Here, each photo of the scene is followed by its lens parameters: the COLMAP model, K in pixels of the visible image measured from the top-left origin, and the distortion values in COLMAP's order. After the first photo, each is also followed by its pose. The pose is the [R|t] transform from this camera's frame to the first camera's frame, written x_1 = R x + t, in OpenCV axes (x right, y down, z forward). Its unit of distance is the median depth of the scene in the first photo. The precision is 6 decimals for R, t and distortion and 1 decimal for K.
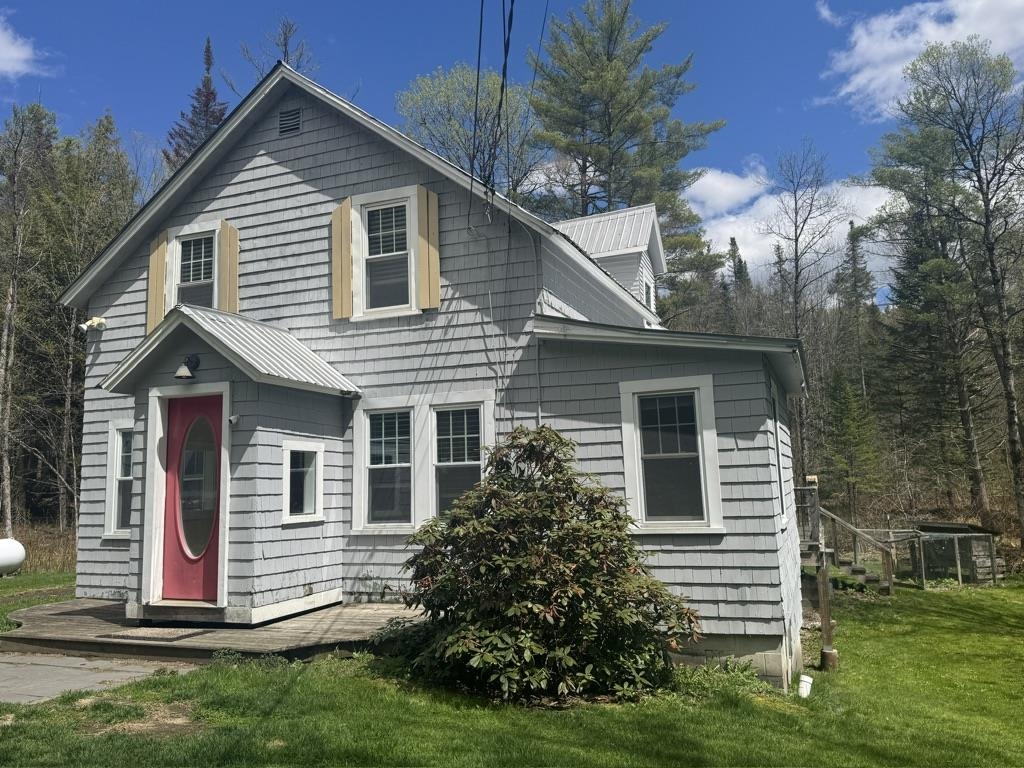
lens RADIAL K [[814.0, 0, 510.9], [0, 814.0, 380.2], [0, 0, 1]] dist [0.063882, -0.011766]
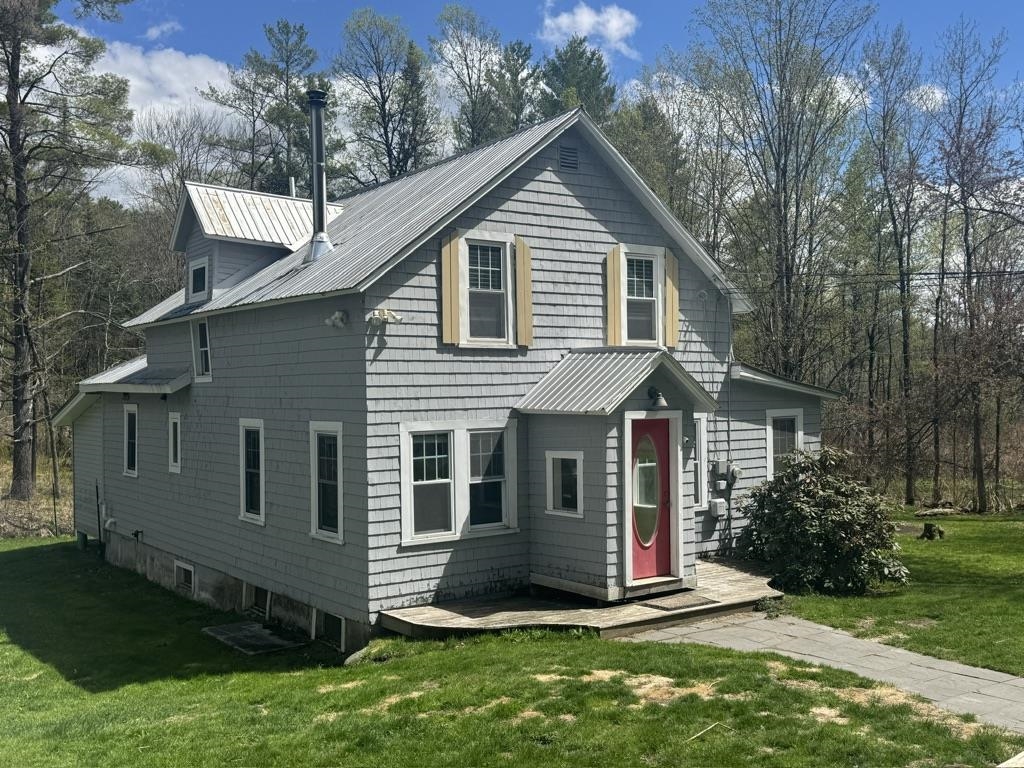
lens RADIAL K [[1029.7, 0, 510.2], [0, 1029.7, 388.6], [0, 0, 1]] dist [0.147785, 0.000000]
pose [[0.527922, 0.022858, 0.848985, -1.522071], [-0.109978, 0.993061, 0.041651, -0.056273], [-0.842142, -0.115358, 0.526772, 0.298265]]
